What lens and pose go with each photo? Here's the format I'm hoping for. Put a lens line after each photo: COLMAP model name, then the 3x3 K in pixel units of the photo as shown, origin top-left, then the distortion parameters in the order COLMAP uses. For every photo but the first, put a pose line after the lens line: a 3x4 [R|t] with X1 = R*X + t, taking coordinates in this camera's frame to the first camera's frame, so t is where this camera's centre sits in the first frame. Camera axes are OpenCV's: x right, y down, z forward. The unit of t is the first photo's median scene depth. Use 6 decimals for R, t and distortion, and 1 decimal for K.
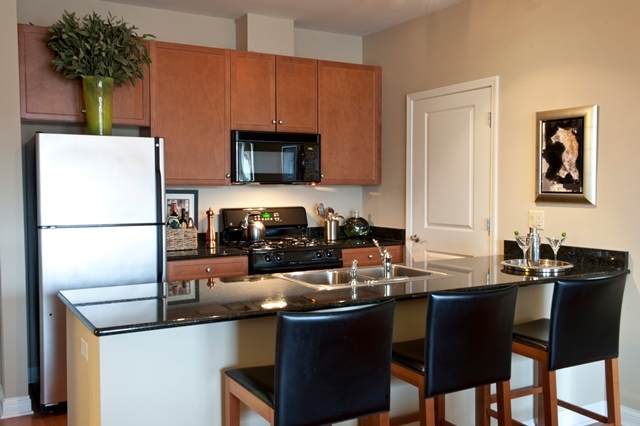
lens RADIAL K [[620.3, 0, 319.4], [0, 620.3, 213.8], [0, 0, 1]] dist [0.071675, 0.000000]
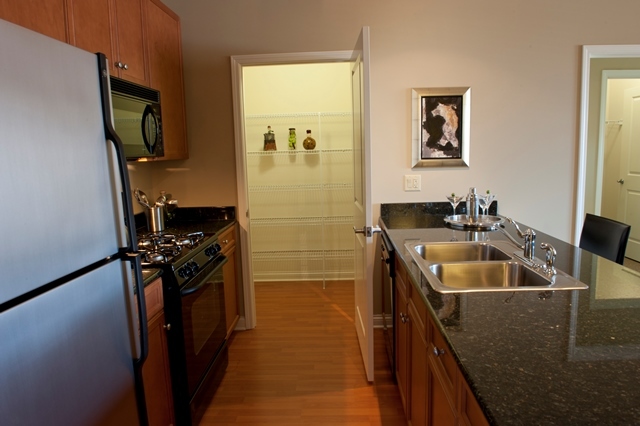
lens RADIAL K [[442.8, 0, 320.5], [0, 442.8, 213.4], [0, 0, 1]] dist [-0.026888, 0.000342]
pose [[0.539103, -0.131297, 0.831943, -0.462502], [0.068029, 0.991335, 0.112369, -0.040245], [-0.839488, -0.003982, 0.543364, 0.739806]]
